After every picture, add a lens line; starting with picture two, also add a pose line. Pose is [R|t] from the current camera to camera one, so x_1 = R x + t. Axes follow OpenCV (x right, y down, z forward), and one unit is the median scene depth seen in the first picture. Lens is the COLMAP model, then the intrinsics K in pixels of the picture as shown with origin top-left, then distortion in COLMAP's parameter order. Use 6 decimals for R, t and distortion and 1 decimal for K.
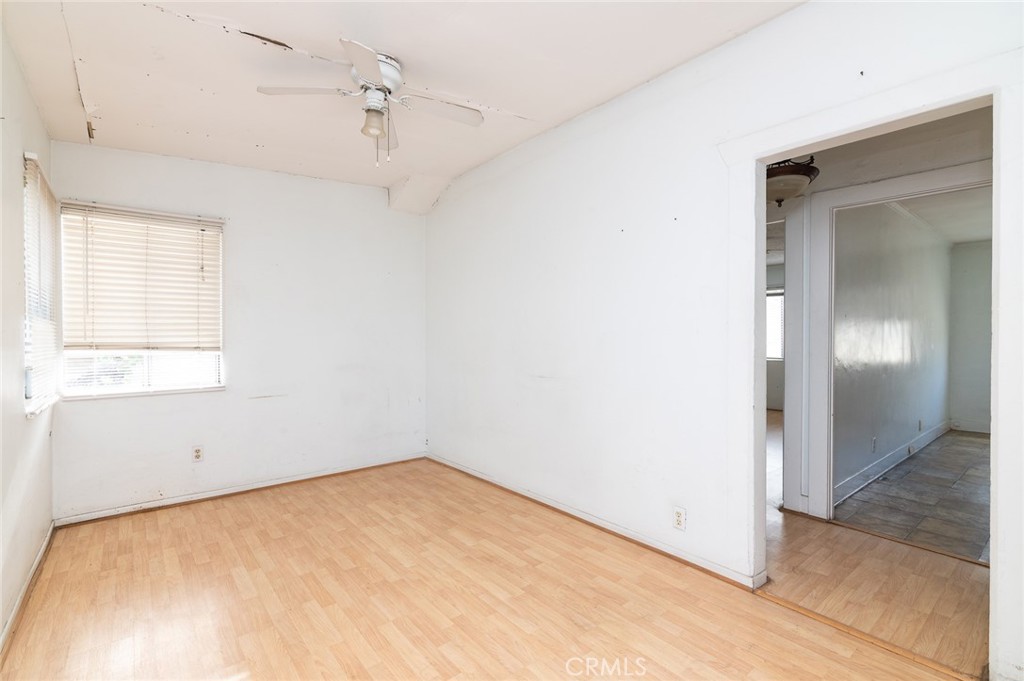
lens RADIAL K [[471.3, 0, 513.6], [0, 471.3, 341.3], [0, 0, 1]] dist [0.003299, 0.000049]
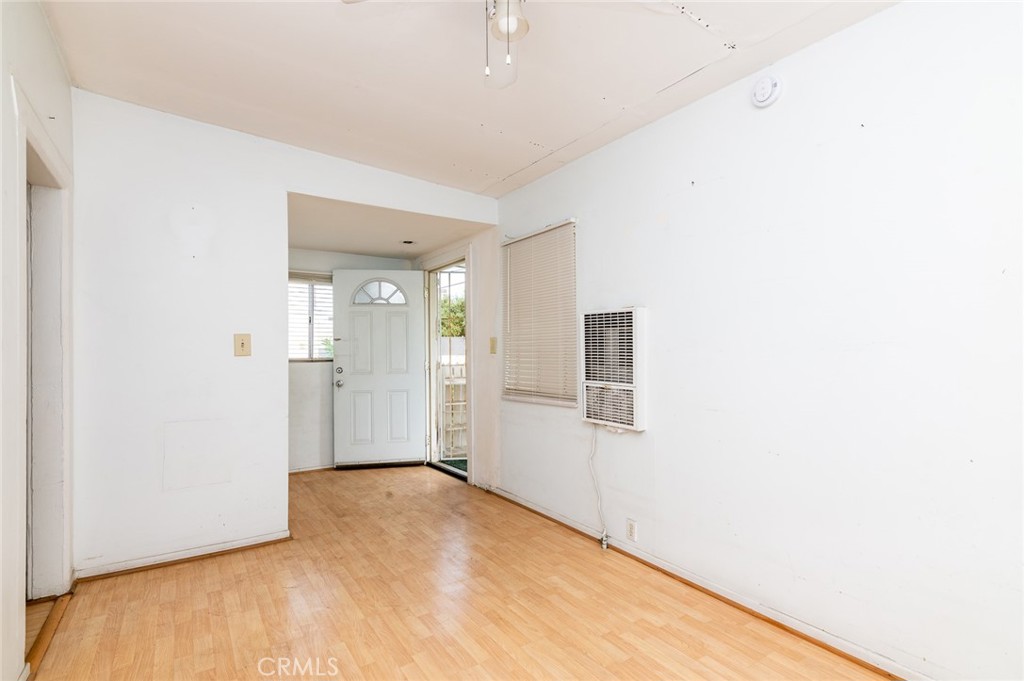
lens RADIAL K [[496.2, 0, 515.0], [0, 496.2, 346.4], [0, 0, 1]] dist [-0.006709, 0.000327]
pose [[-0.995600, 0.006688, 0.093464, -0.325152], [0.006257, 0.999968, -0.004904, -0.011572], [-0.093494, -0.004298, -0.995611, 1.494122]]
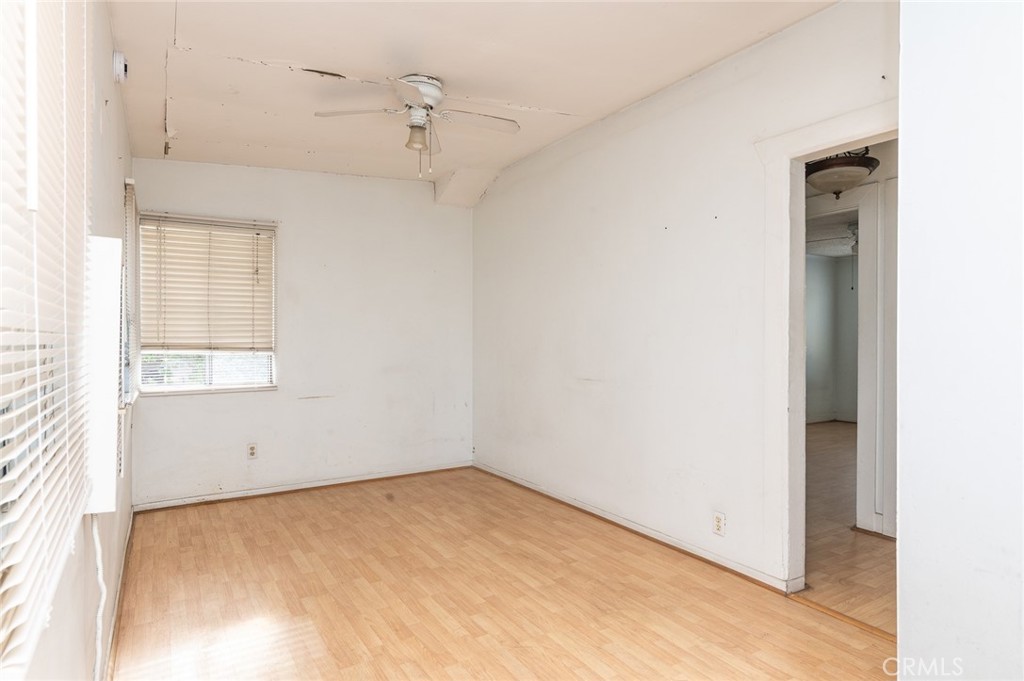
lens RADIAL K [[592.5, 0, 515.7], [0, 592.5, 339.5], [0, 0, 1]] dist [0.003142, 0.001043]
pose [[0.991034, 0.000982, -0.133605, 0.093825], [-0.001868, 0.999977, -0.006505, 0.002342], [0.133596, 0.006697, 0.991013, -0.265844]]
